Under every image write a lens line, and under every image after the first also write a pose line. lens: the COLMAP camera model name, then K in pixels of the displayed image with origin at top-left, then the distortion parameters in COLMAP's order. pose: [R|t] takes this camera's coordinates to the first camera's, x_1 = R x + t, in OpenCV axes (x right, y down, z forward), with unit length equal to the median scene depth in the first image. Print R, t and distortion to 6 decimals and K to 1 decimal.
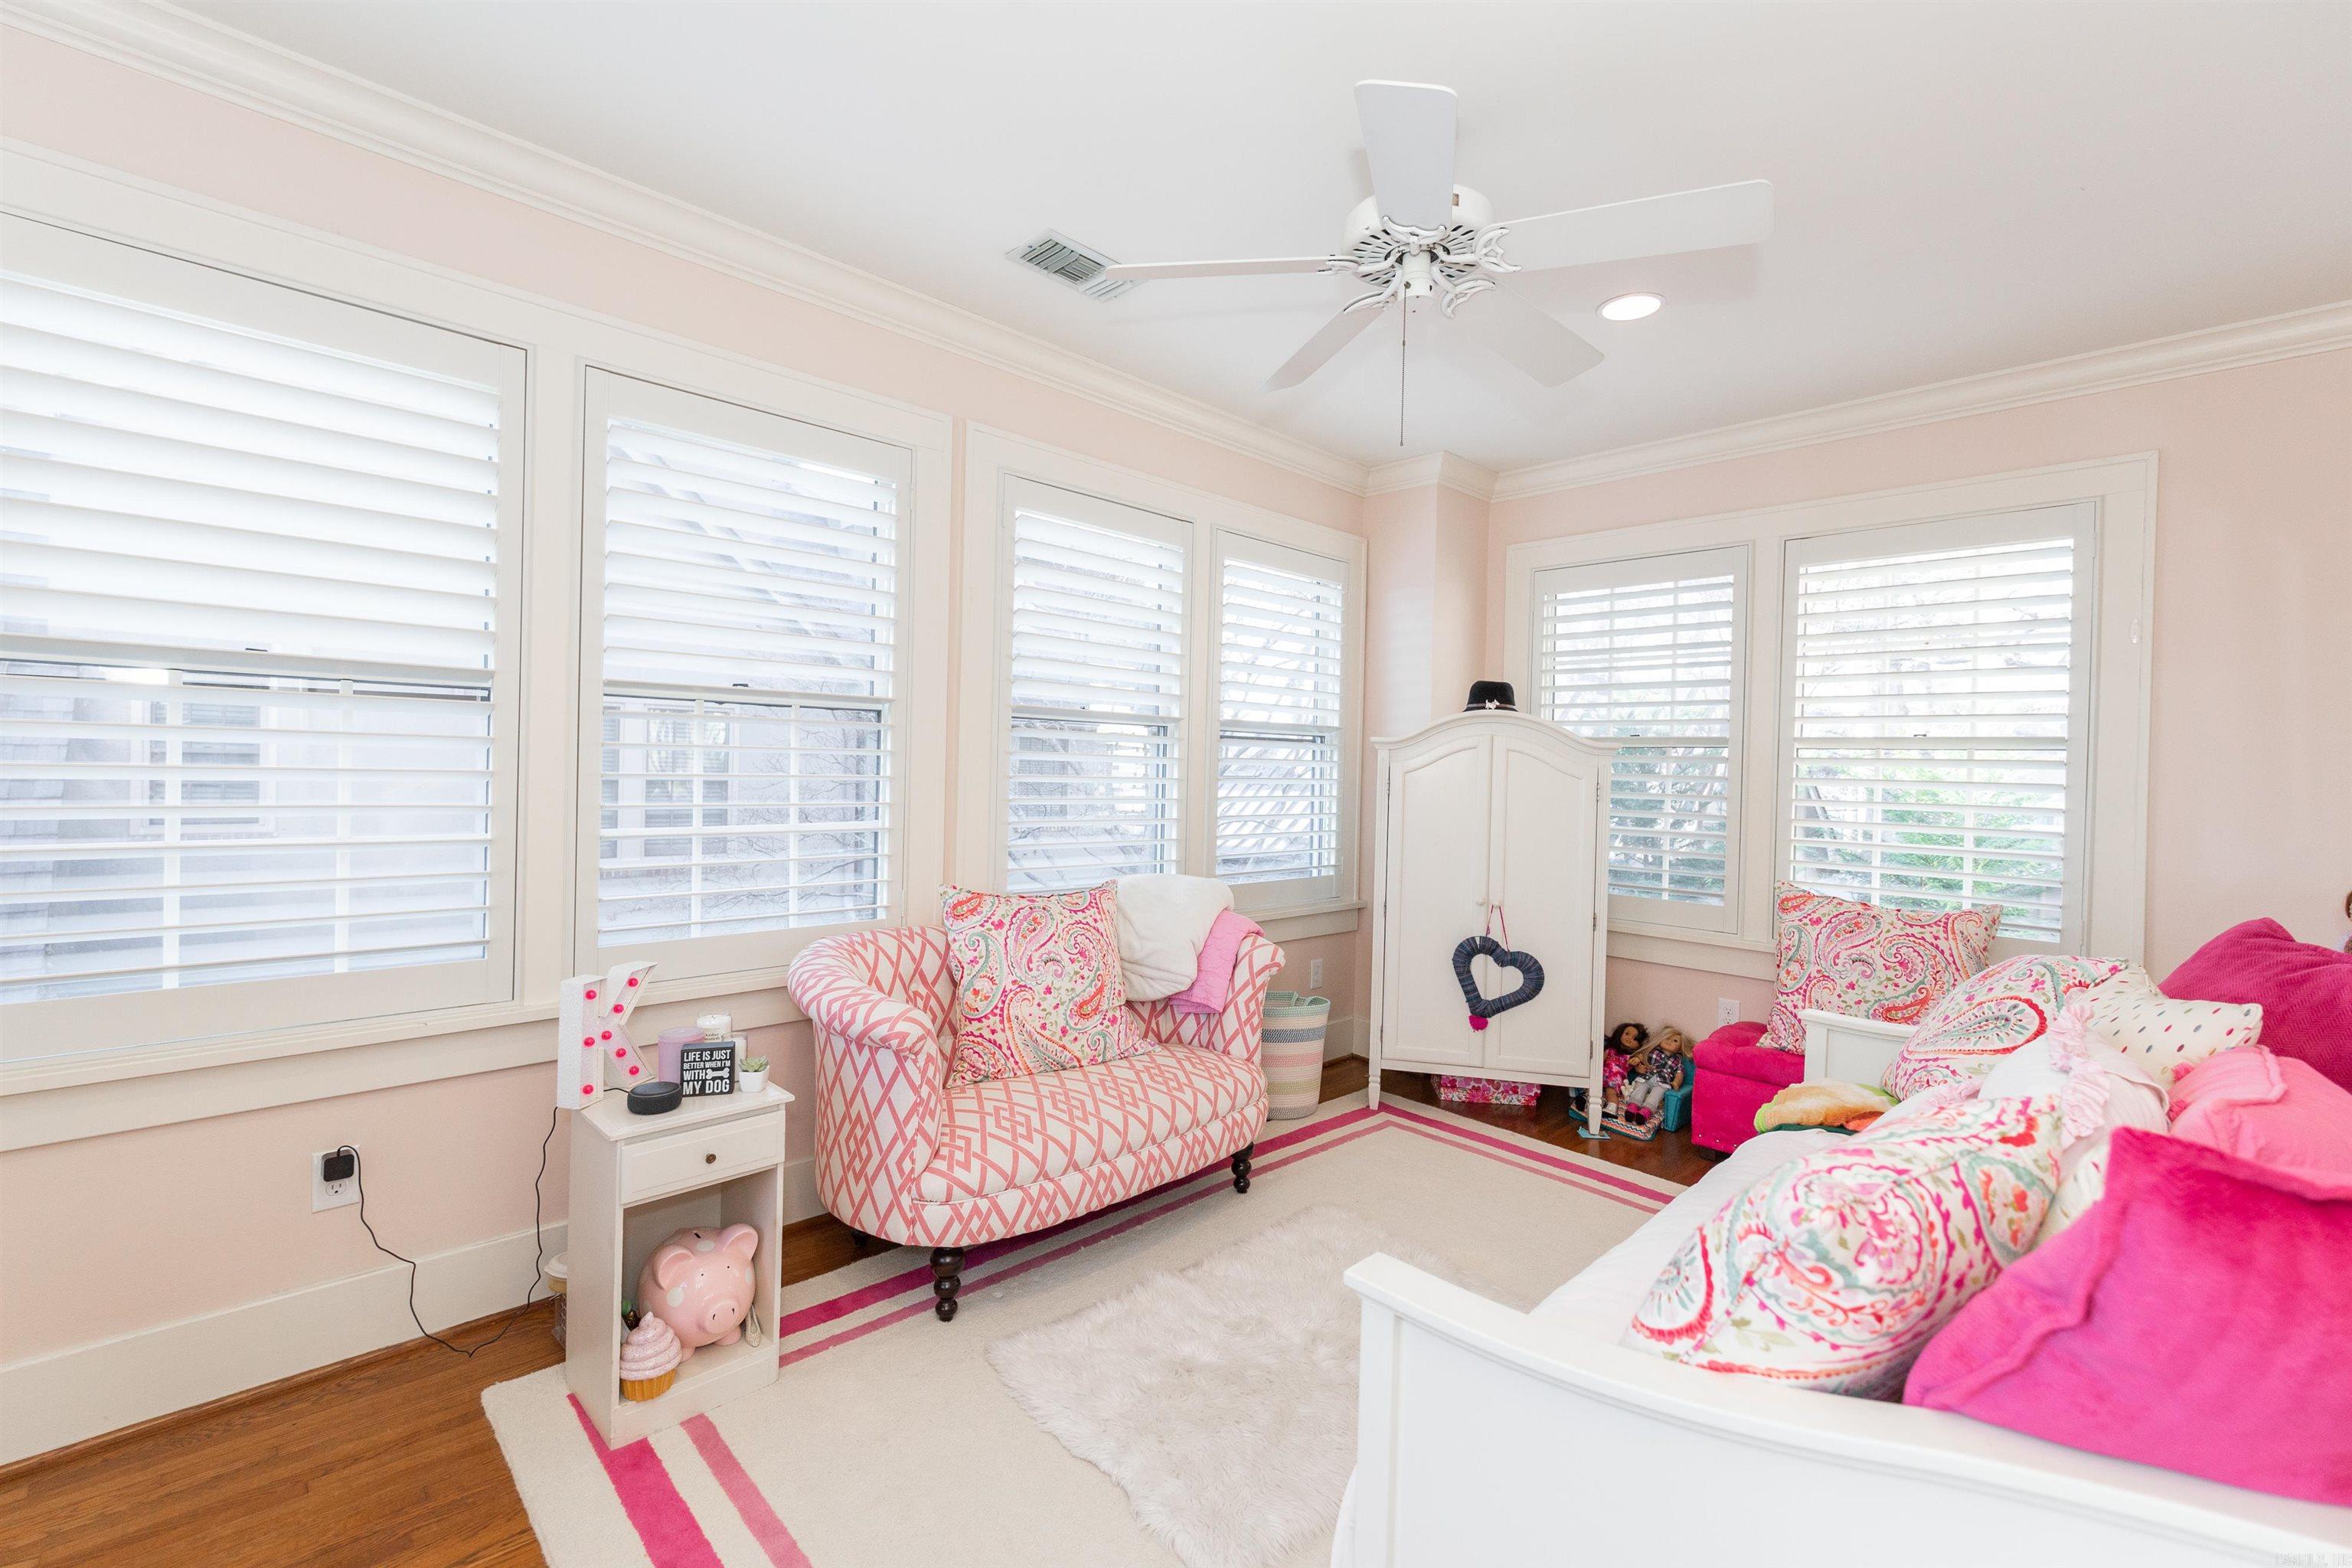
lens RADIAL K [[1026.6, 0, 1179.0], [0, 1026.6, 774.4], [0, 0, 1]] dist [0.005077, -0.002138]
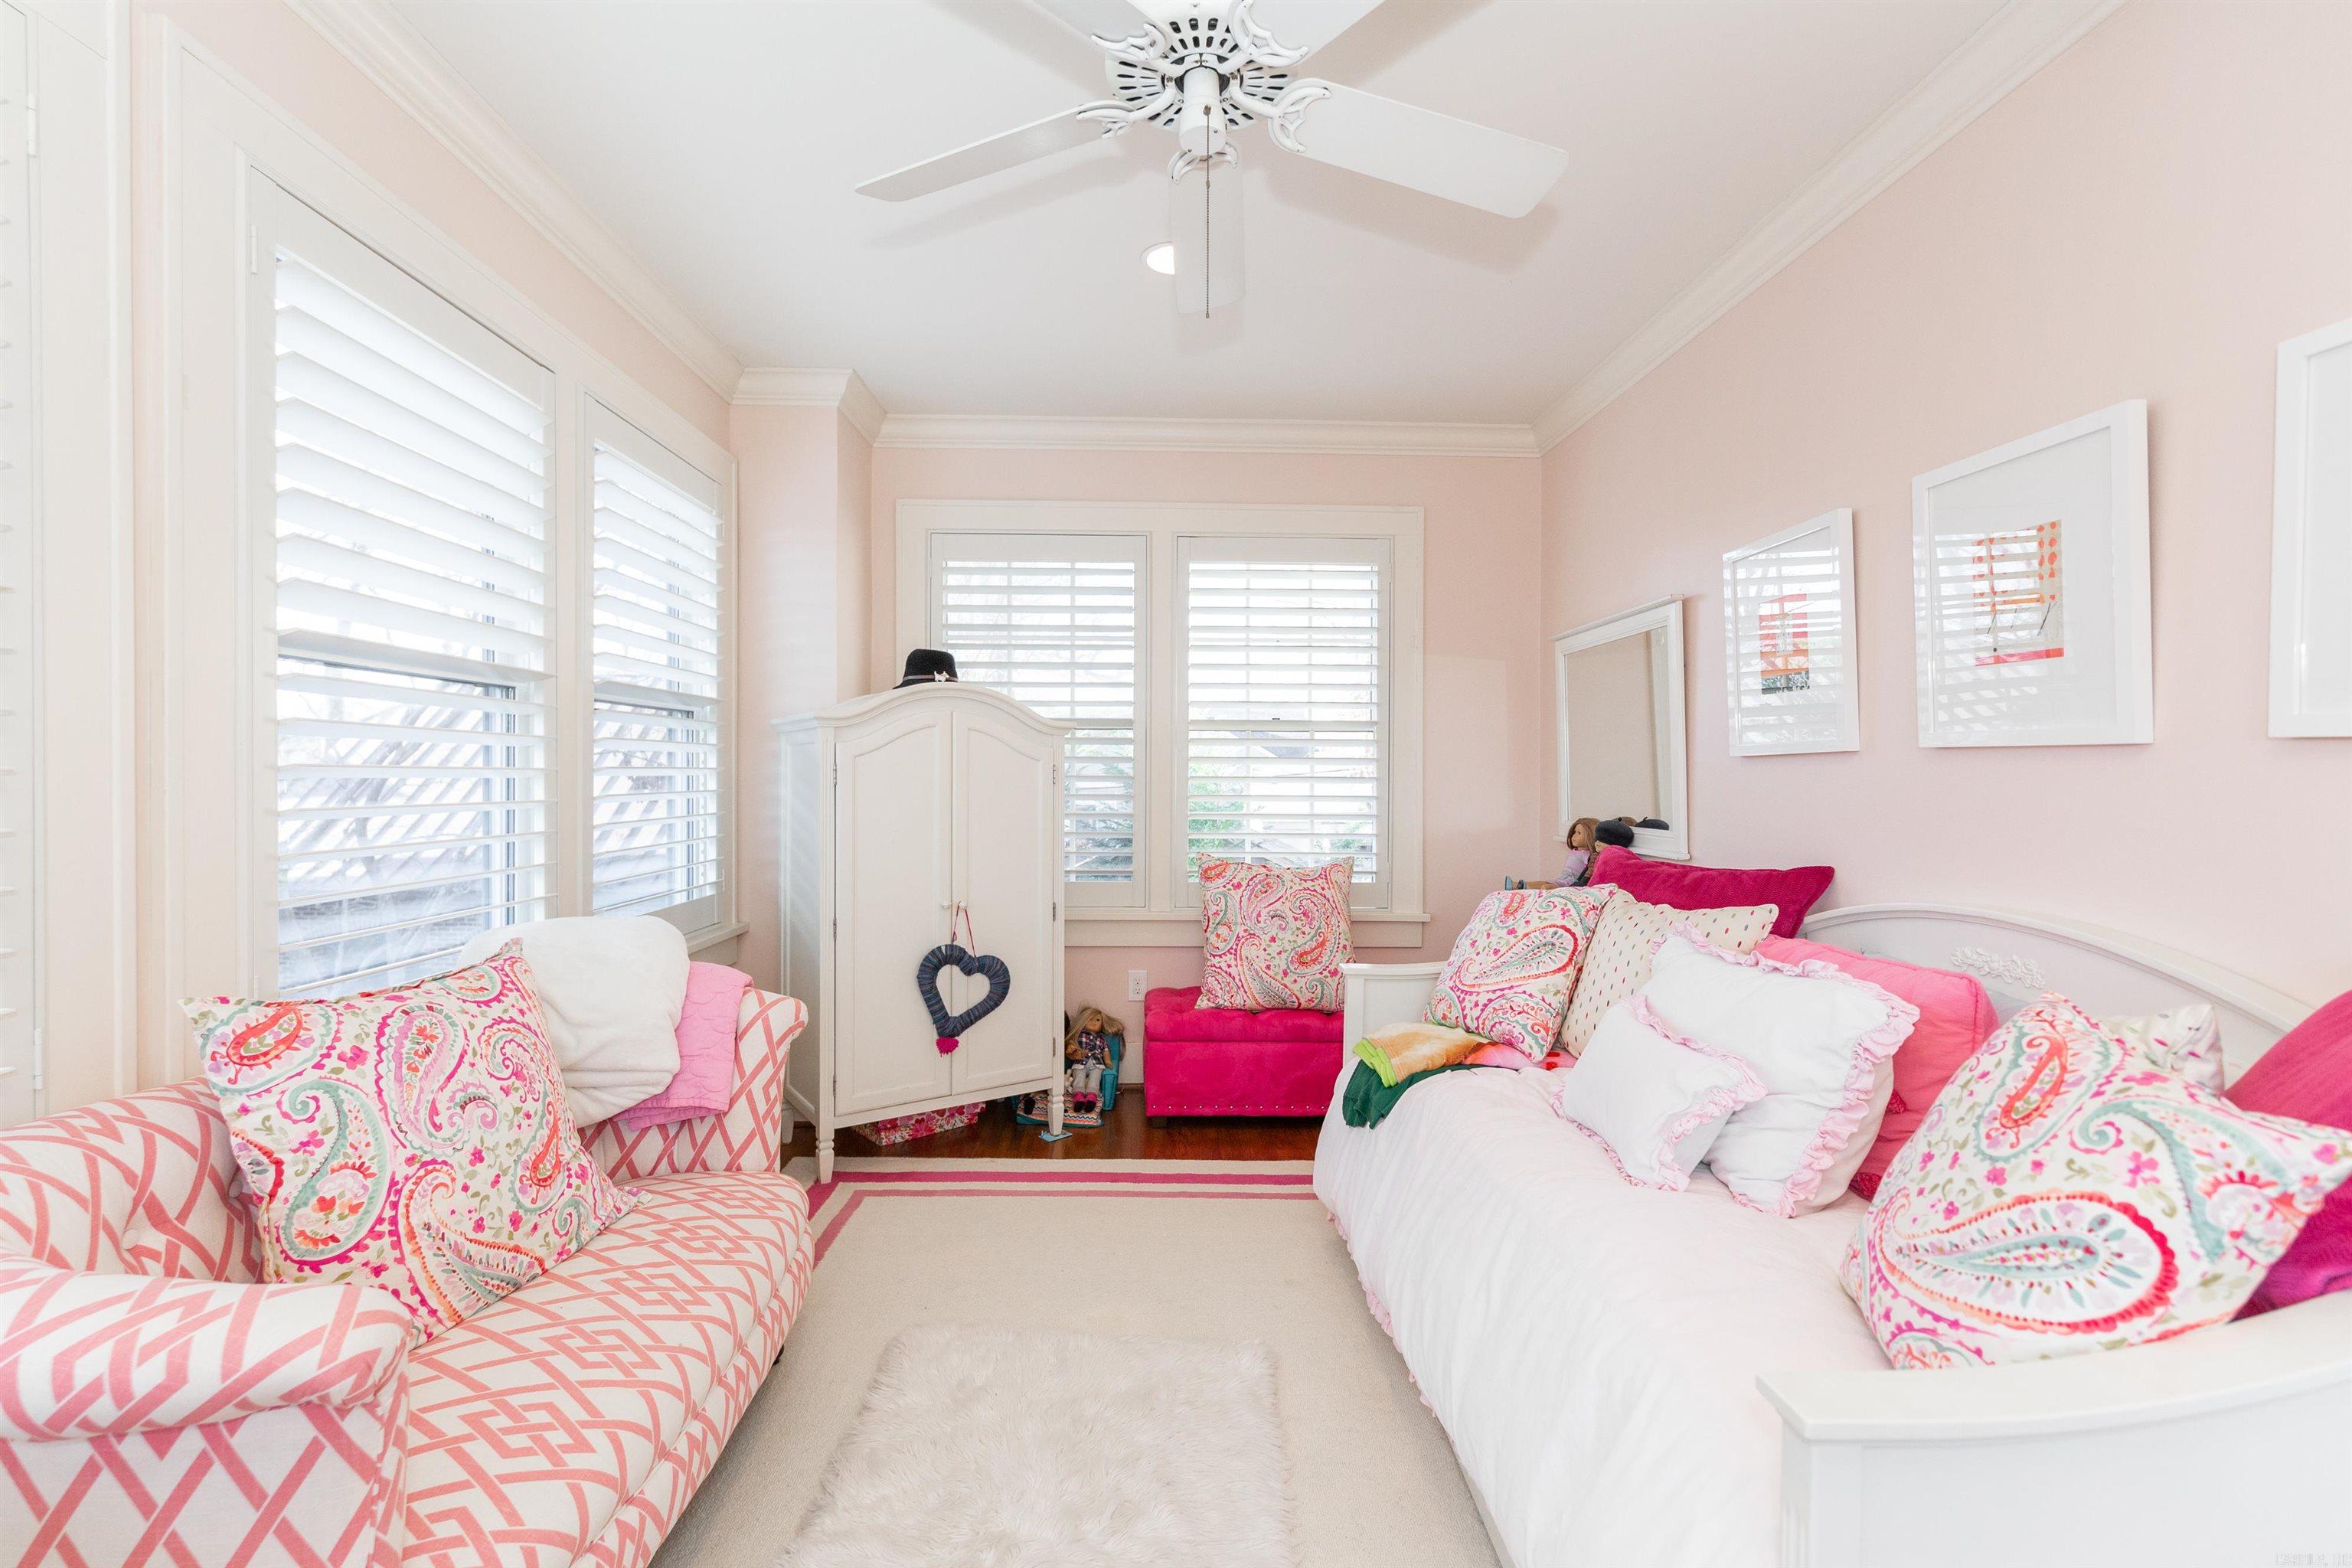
lens RADIAL K [[1026.6, 0, 1172.4], [0, 1026.6, 786.1], [0, 0, 1]] dist [0.005077, -0.002138]
pose [[0.672415, -0.031193, 0.739517, -0.241323], [0.019233, 0.999511, 0.024672, 0.007764], [-0.739925, -0.002367, 0.672685, 0.318647]]
